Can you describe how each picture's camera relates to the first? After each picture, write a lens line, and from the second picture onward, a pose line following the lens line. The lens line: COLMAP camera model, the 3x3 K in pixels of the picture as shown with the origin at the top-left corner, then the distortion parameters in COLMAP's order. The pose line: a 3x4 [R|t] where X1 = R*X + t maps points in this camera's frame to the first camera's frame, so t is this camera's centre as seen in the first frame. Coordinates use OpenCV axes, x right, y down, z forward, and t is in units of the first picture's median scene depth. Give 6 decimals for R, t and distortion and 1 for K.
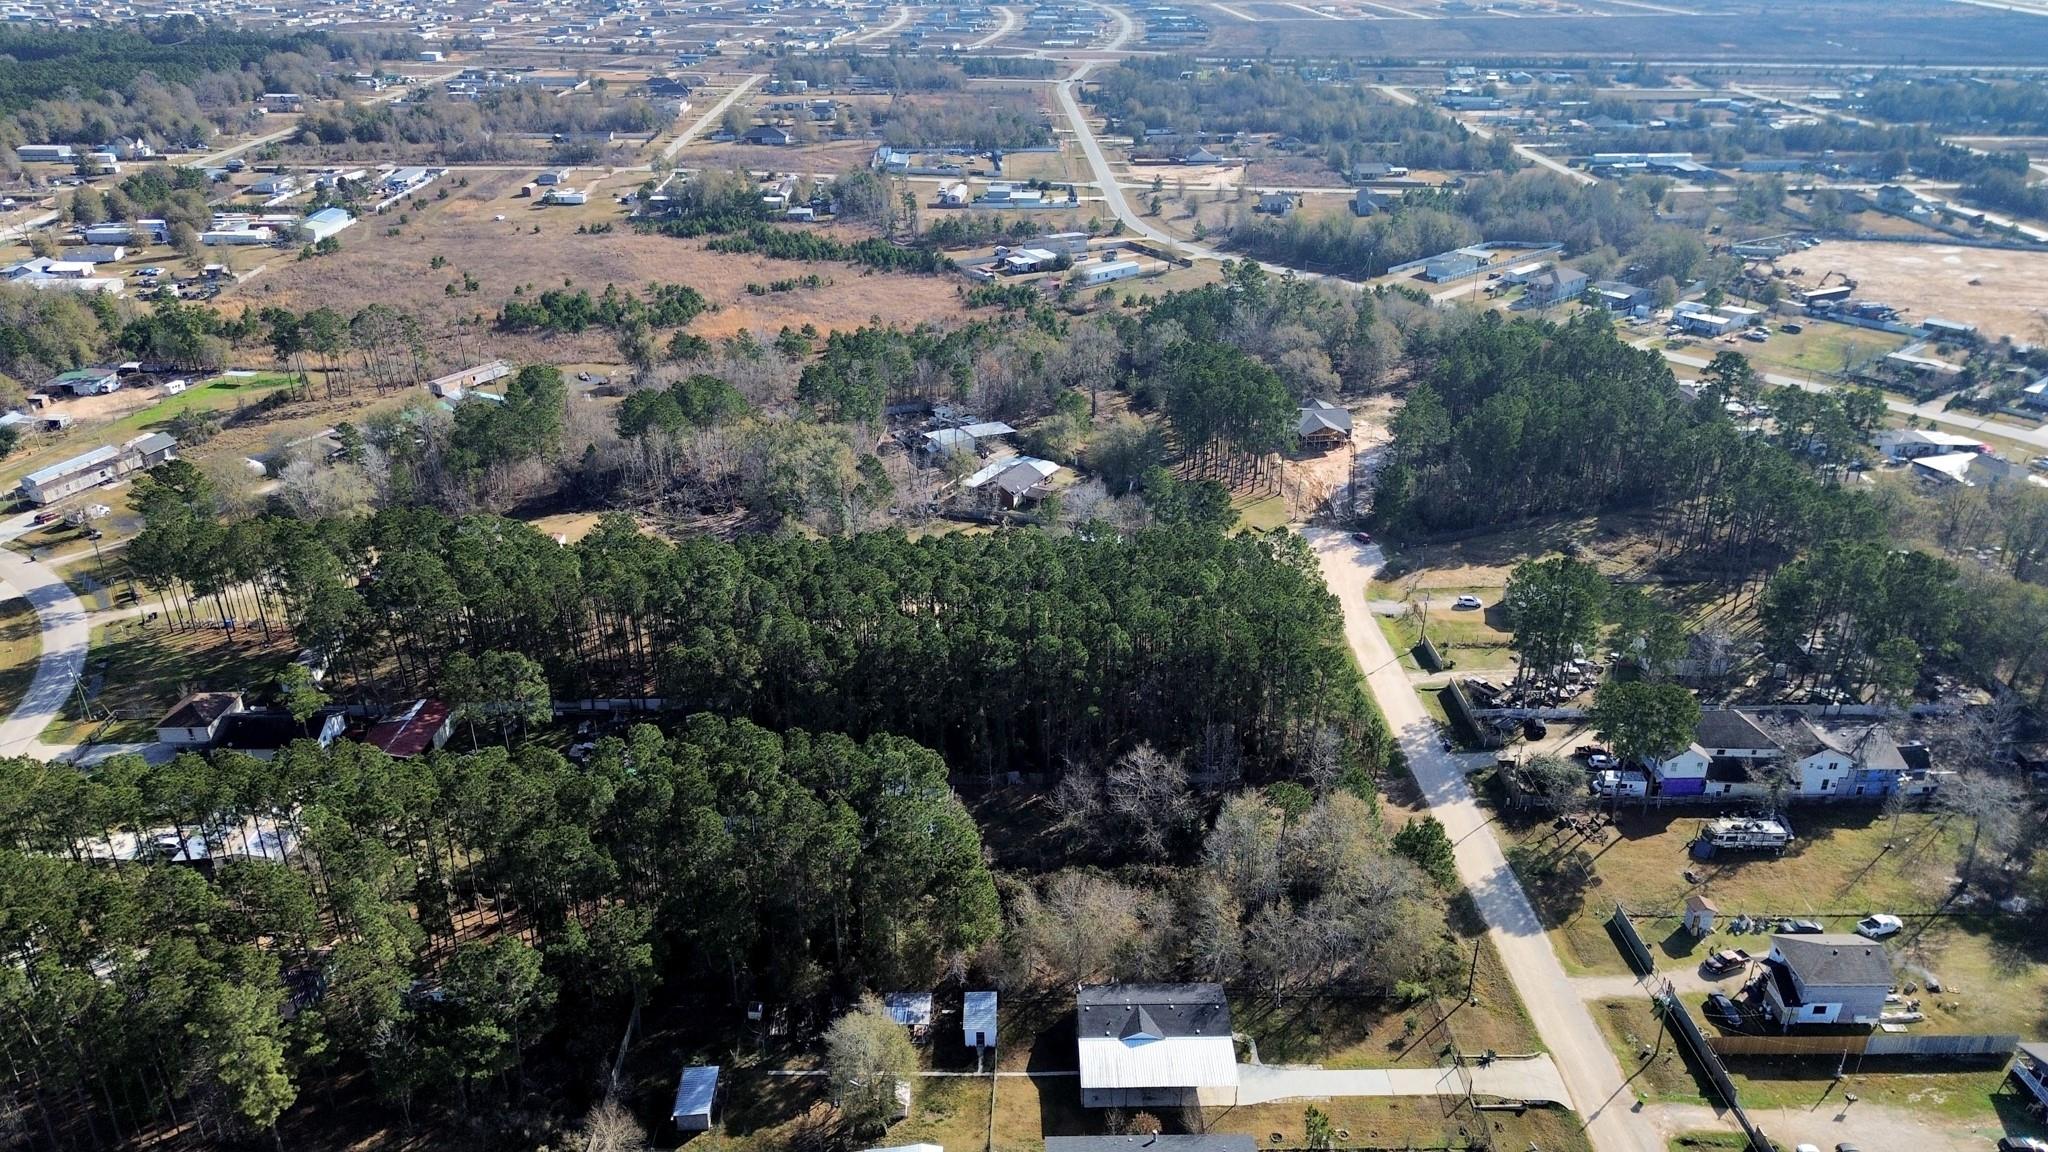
lens RADIAL K [[1441.0, 0, 1022.4], [0, 1441.0, 582.3], [0, 0, 1]] dist [0.075316, -0.072727]
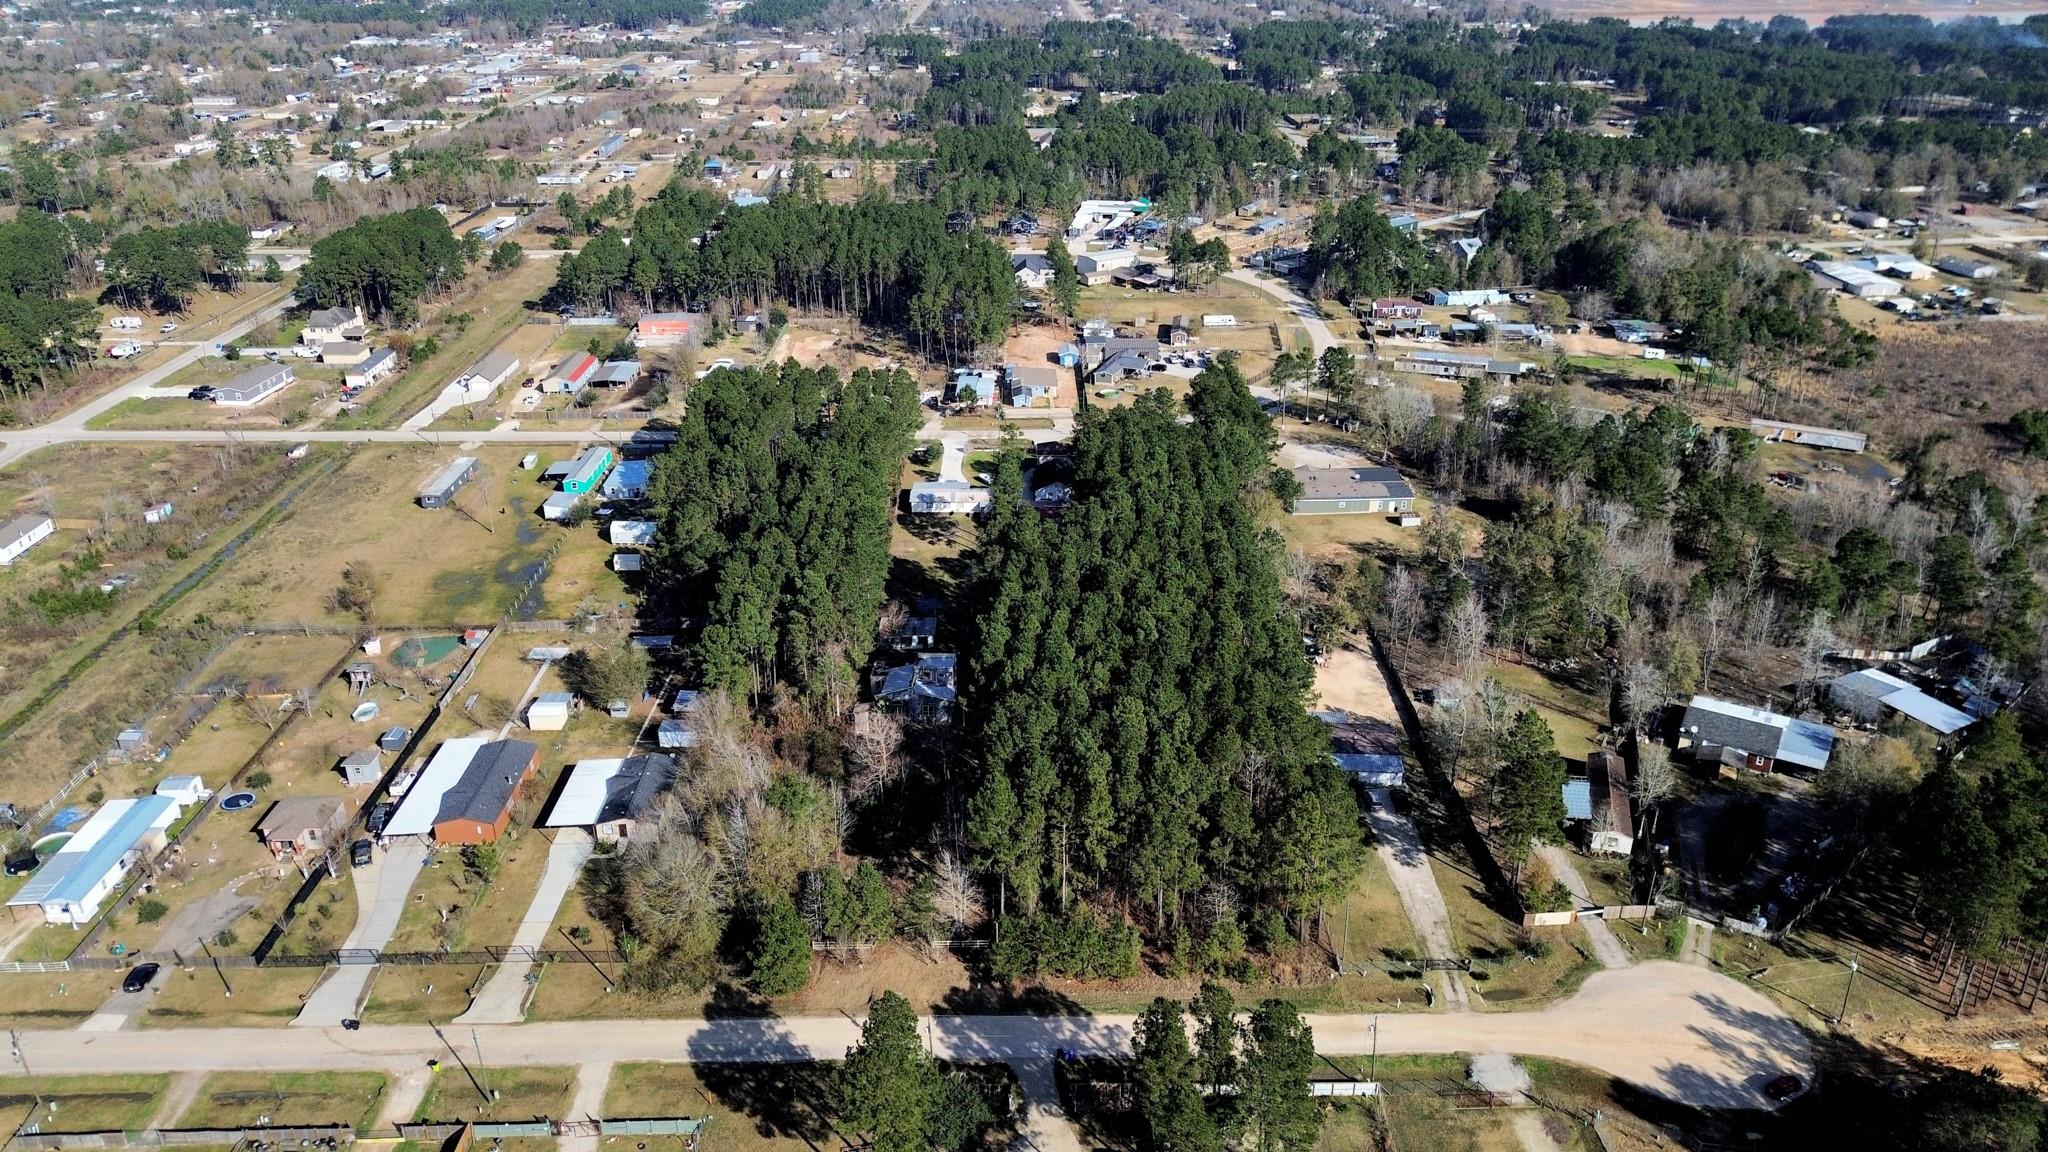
lens RADIAL K [[1441.0, 0, 1022.4], [0, 1441.0, 582.3], [0, 0, 1]] dist [0.075316, -0.072727]
pose [[-0.014100, 0.420054, -0.907390, 0.948022], [-0.426139, 0.818416, 0.385487, -0.397180], [0.904548, 0.392109, 0.167462, 0.829726]]
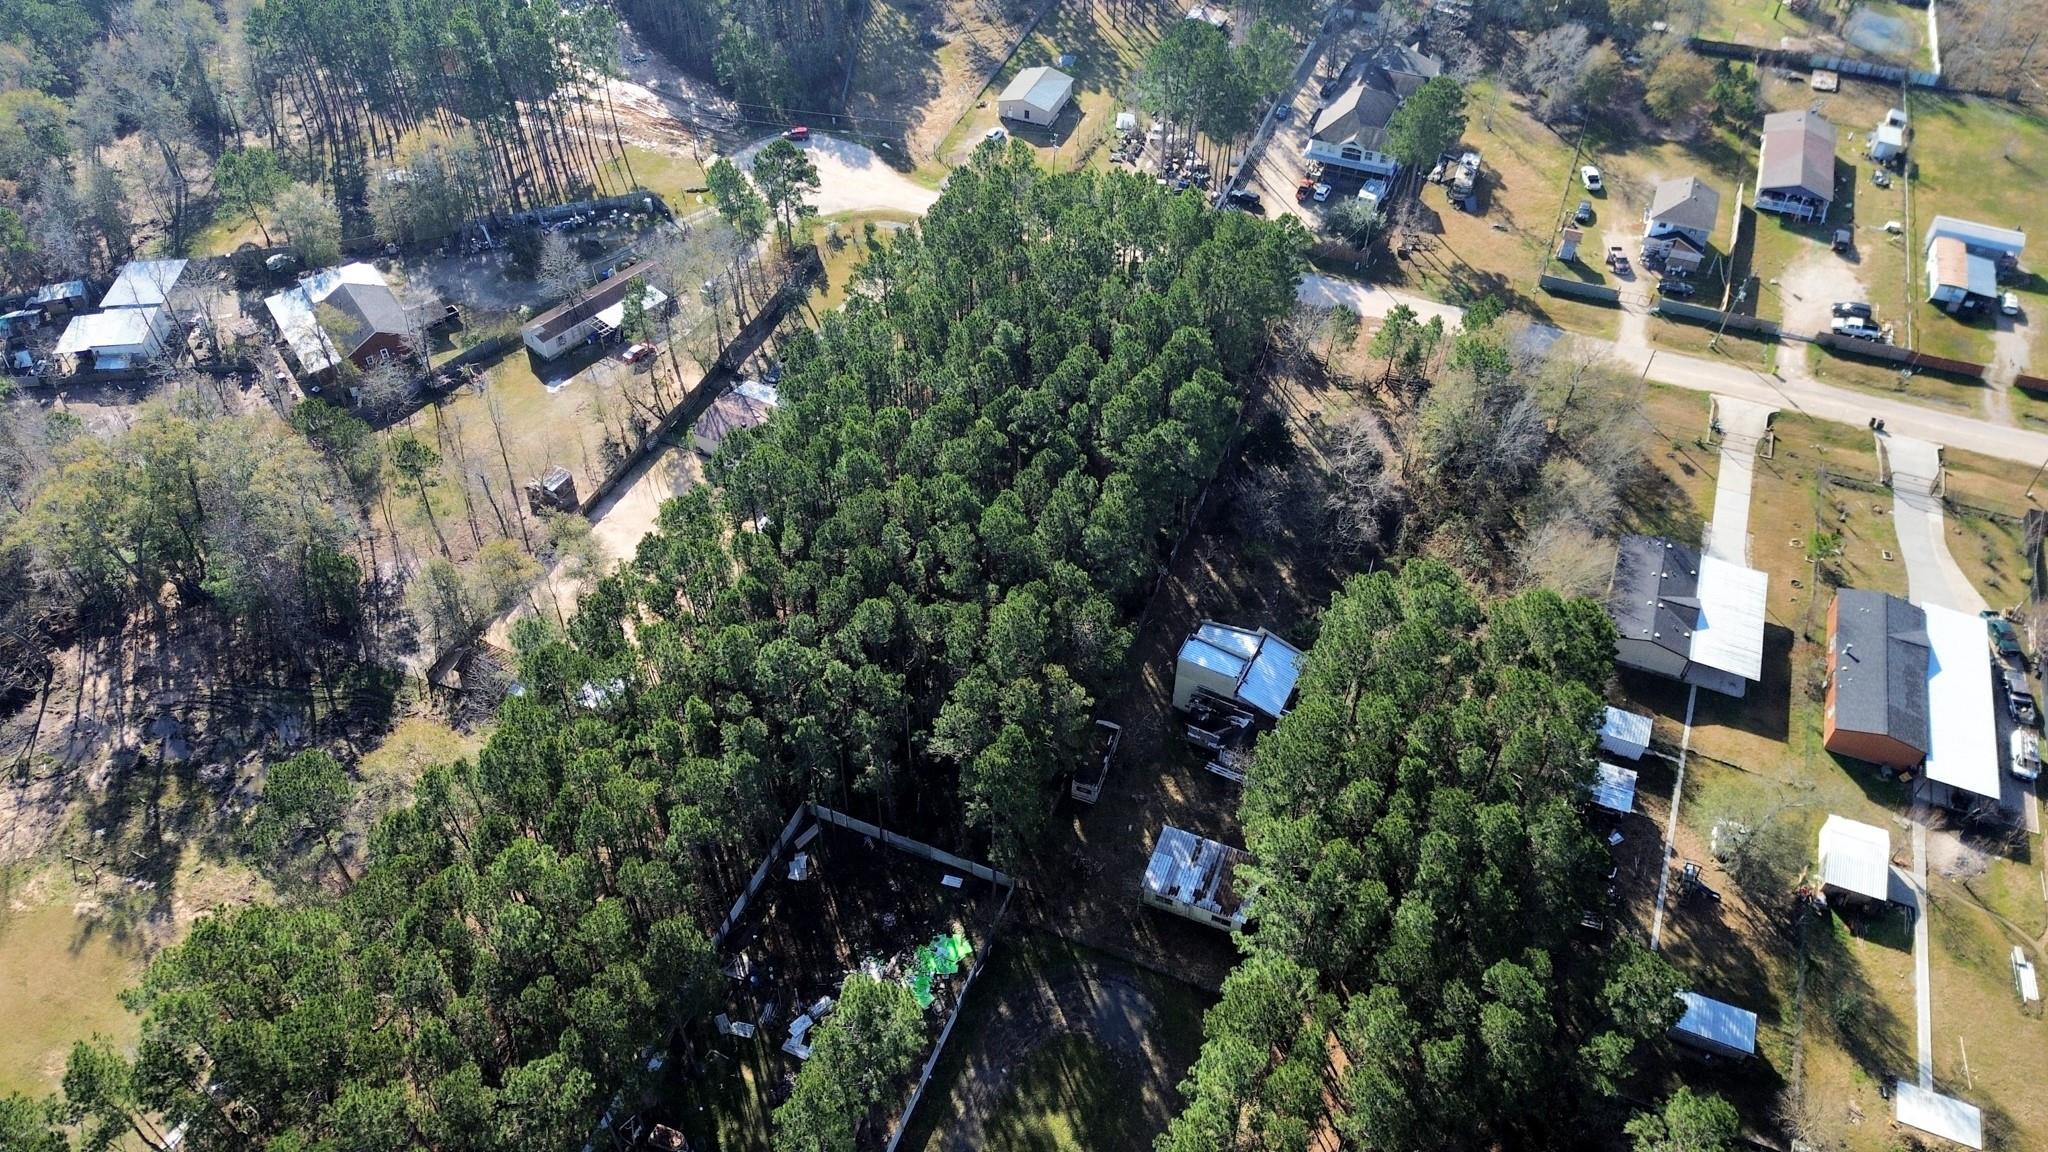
lens RADIAL K [[1441.0, 0, 1022.4], [0, 1441.0, 582.3], [0, 0, 1]] dist [0.075316, -0.072727]
pose [[0.403540, -0.653107, 0.640786, -0.565570], [0.393010, 0.756171, 0.523209, -0.311178], [-0.826256, 0.040699, 0.561823, 0.653590]]
